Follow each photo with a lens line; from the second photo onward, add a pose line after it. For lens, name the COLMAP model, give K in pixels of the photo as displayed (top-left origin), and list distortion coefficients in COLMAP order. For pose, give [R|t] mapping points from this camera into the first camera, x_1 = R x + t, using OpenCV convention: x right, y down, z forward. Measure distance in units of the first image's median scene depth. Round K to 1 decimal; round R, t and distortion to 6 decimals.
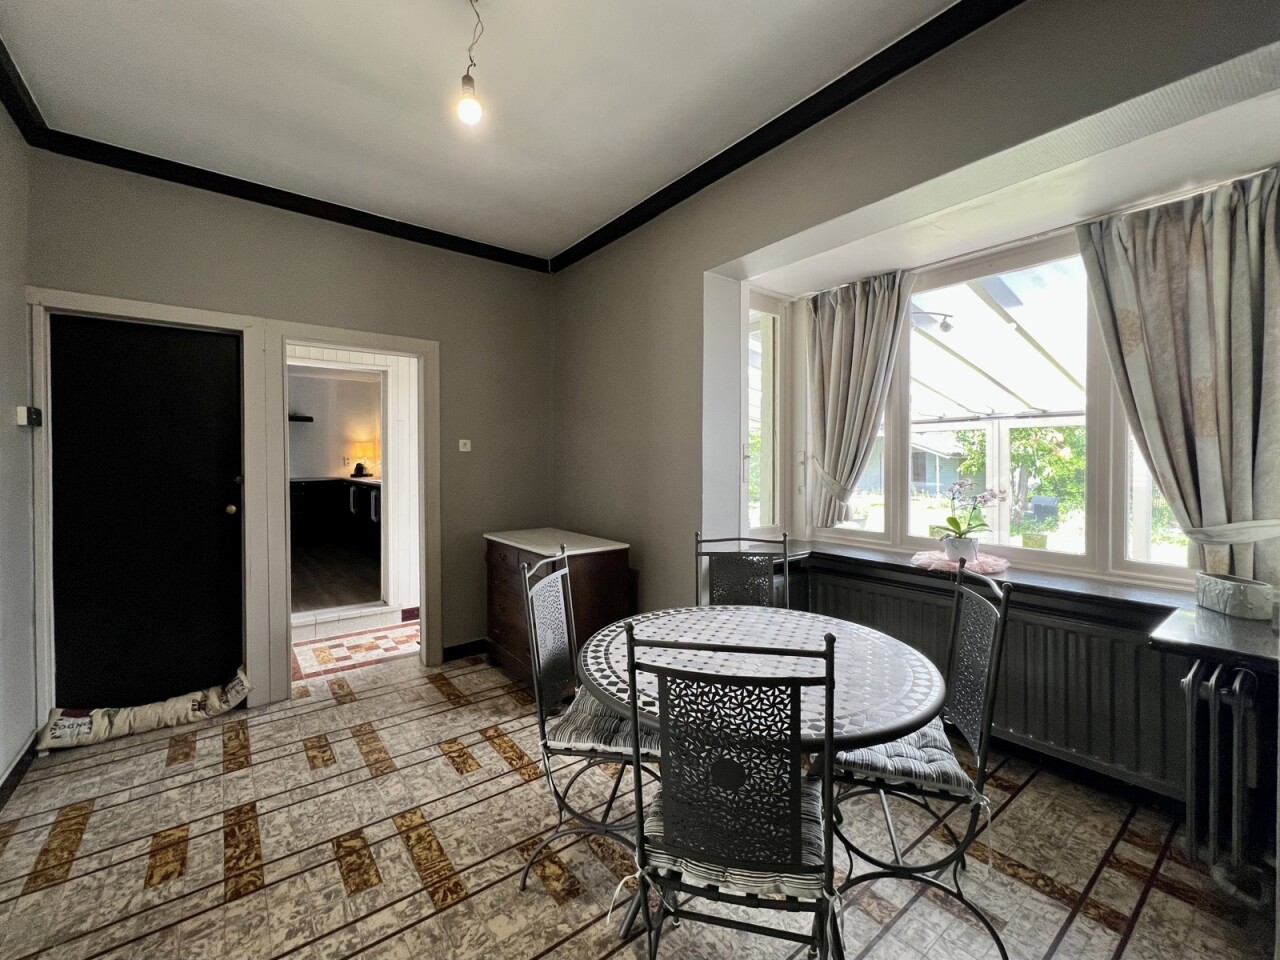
lens RADIAL K [[515.2, 0, 625.2], [0, 515.2, 465.2], [0, 0, 1]] dist [0.001302, 0.000219]
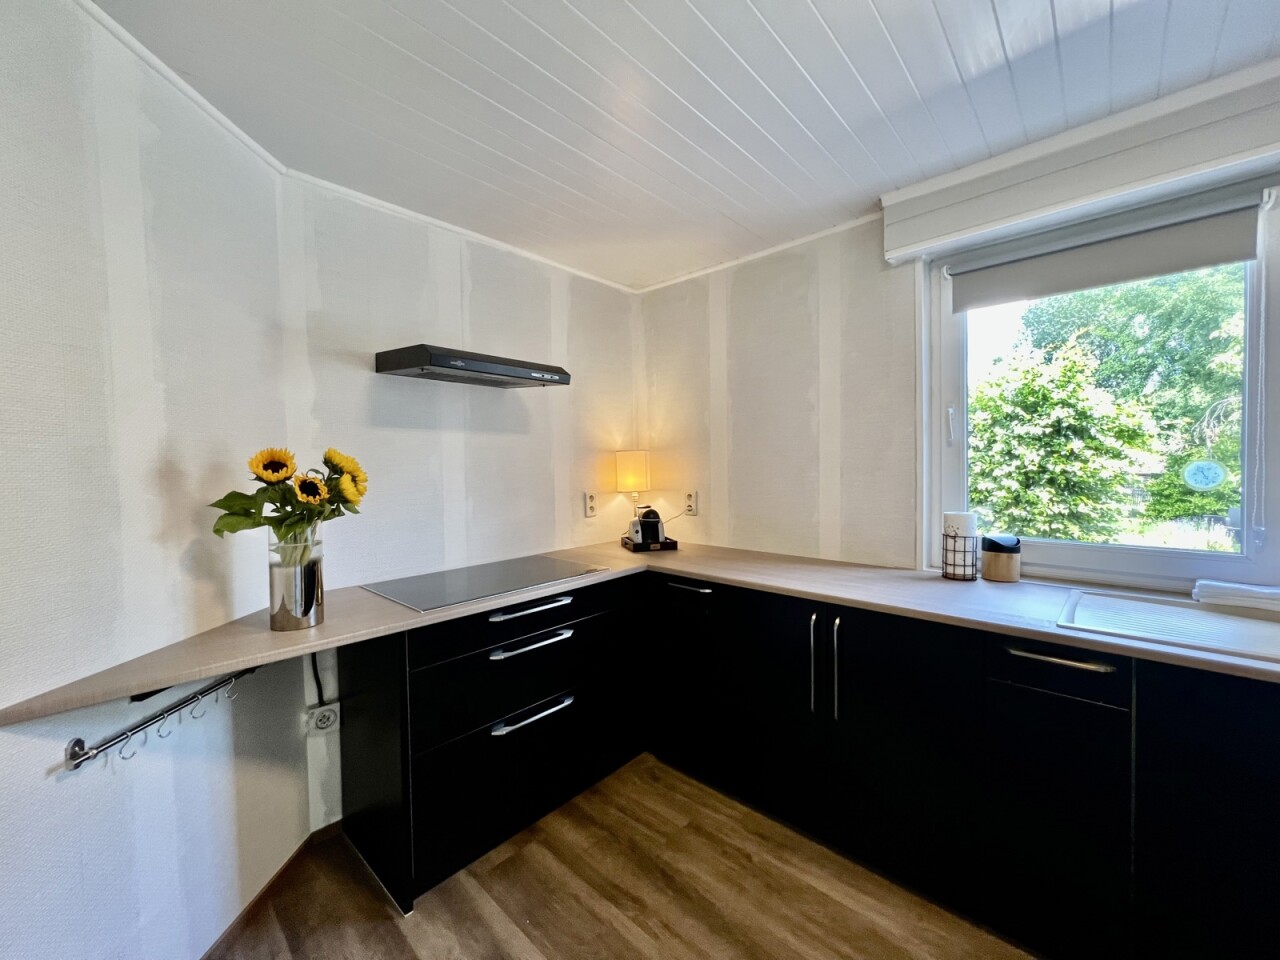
lens RADIAL K [[515.2, 0, 640.9], [0, 515.2, 482.5], [0, 0, 1]] dist [0.001302, 0.000219]
pose [[0.990812, -0.016885, 0.134191, -1.868470], [0.014114, 0.999668, 0.021572, -0.101641], [-0.134510, -0.019480, 0.990721, 2.135450]]
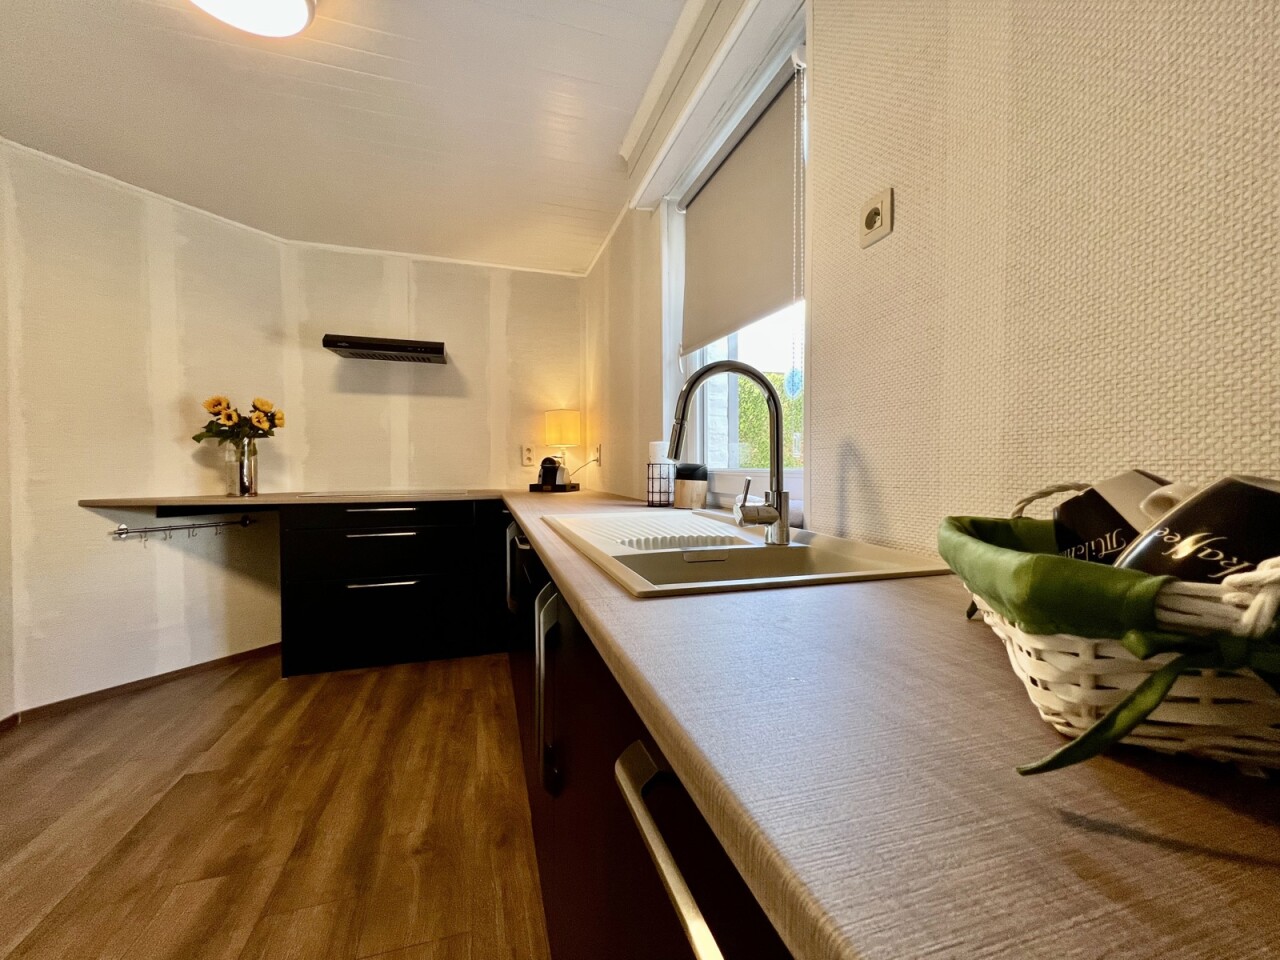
lens RADIAL K [[515.2, 0, 635.9], [0, 515.2, 476.8], [0, 0, 1]] dist [0.001302, 0.000219]
pose [[0.931054, 0.008078, -0.364793, -0.972033], [-0.005473, 0.999952, 0.008173, 0.024647], [0.364841, -0.005613, 0.931053, 2.080265]]
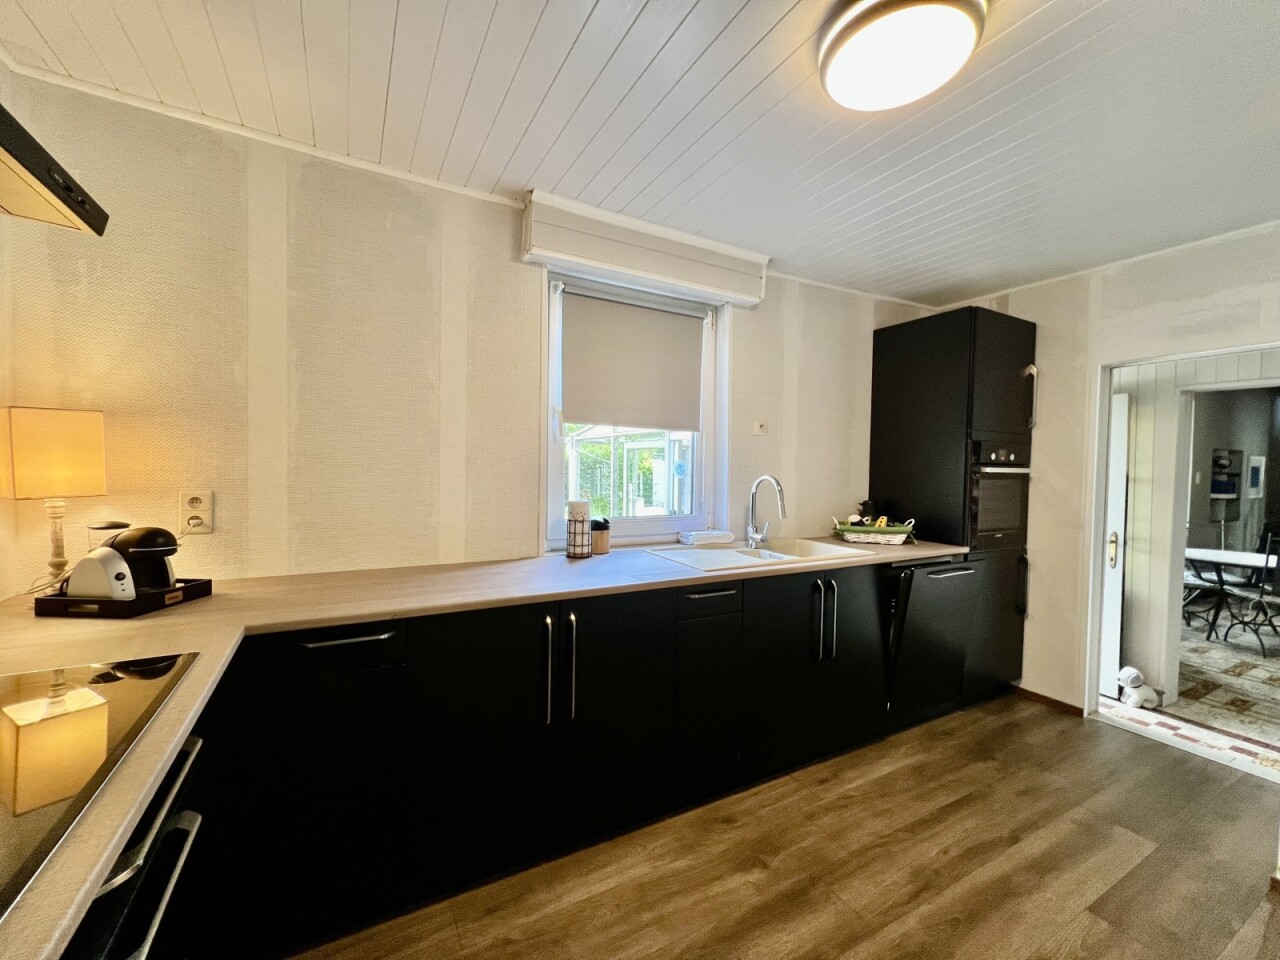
lens RADIAL K [[515.2, 0, 636.8], [0, 515.2, 483.6], [0, 0, 1]] dist [0.001302, 0.000219]
pose [[0.177044, -0.031220, 0.983708, -2.178756], [-0.005188, 0.999453, 0.032654, -0.091376], [-0.984189, -0.010885, 0.176786, 2.612332]]
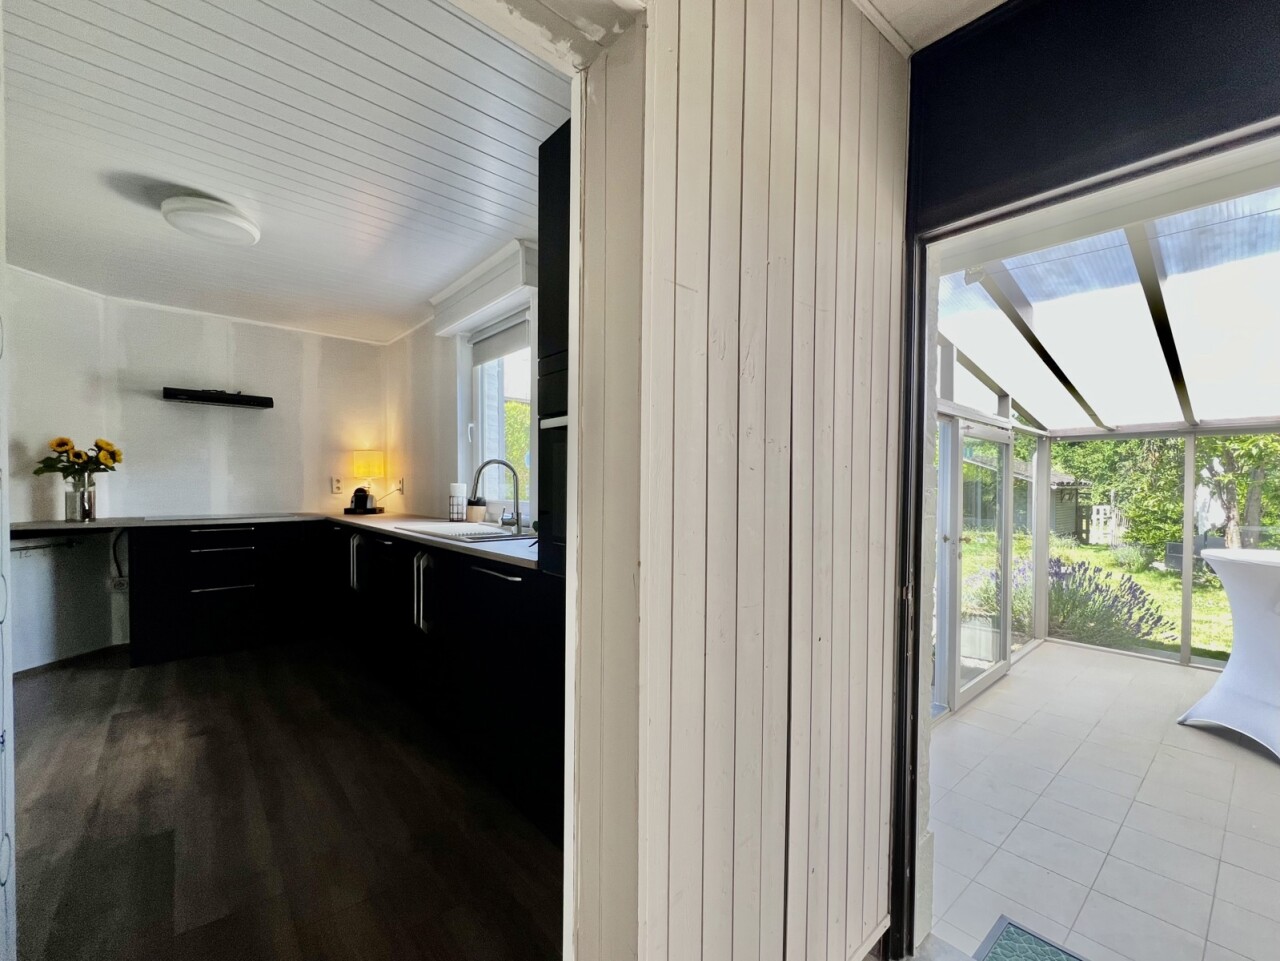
lens RADIAL K [[539.7, 0, 626.1], [0, 539.7, 498.0], [0, 0, 1]] dist [0.006554, -0.000405]
pose [[0.999636, 0.007869, 0.025809, -0.811812], [-0.008100, 0.999928, 0.008881, -0.003137], [-0.025737, -0.009087, 0.999627, 1.364260]]
